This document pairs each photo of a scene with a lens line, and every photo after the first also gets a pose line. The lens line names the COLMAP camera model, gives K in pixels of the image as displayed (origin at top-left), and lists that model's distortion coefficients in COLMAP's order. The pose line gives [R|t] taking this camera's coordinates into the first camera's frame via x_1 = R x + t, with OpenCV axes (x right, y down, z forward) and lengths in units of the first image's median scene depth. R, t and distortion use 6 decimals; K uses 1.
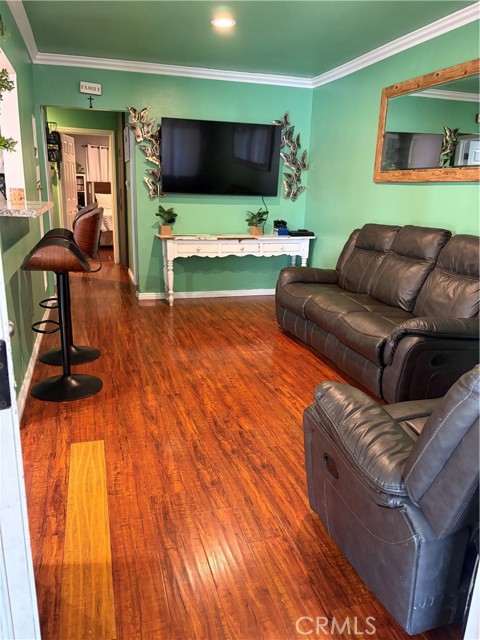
lens RADIAL K [[473.2, 0, 240.0], [0, 473.2, 320.0], [0, 0, 1]] dist [0.007636, 0.001647]
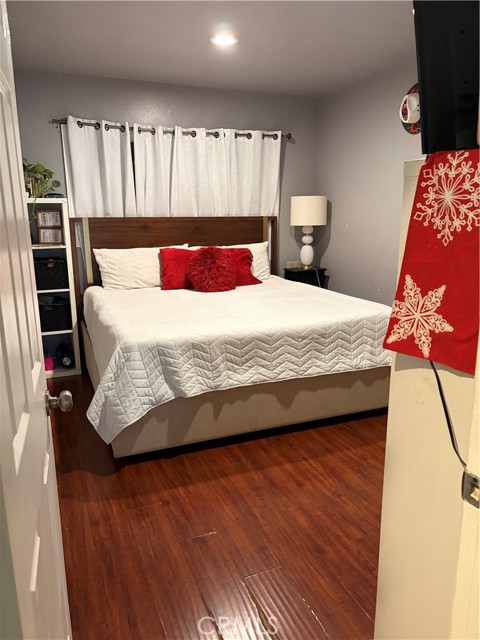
lens RADIAL K [[473.2, 0, 240.0], [0, 473.2, 320.0], [0, 0, 1]] dist [0.007636, 0.001647]
pose [[0.994328, -0.062370, 0.086148, -0.487289], [0.066368, 0.996809, -0.044343, -0.401680], [-0.083108, 0.049809, 0.995295, 1.339510]]
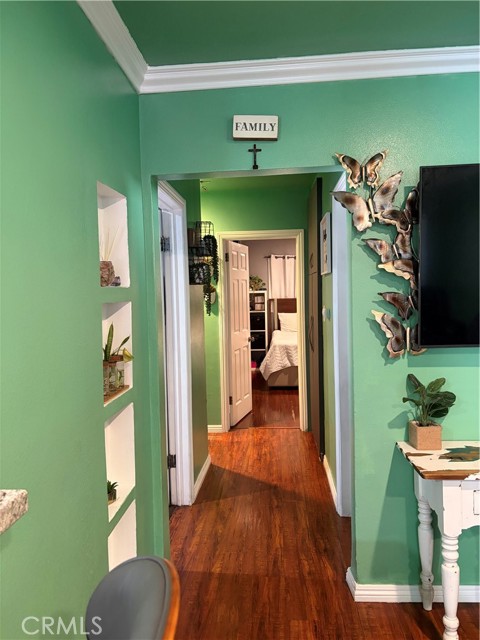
lens RADIAL K [[473.2, 0, 240.0], [0, 473.2, 320.0], [0, 0, 1]] dist [0.007636, 0.001647]
pose [[0.927375, -0.032739, -0.372697, -0.149724], [-0.047090, 0.978028, -0.203088, -0.195821], [0.371157, 0.205889, 0.905457, 0.560874]]
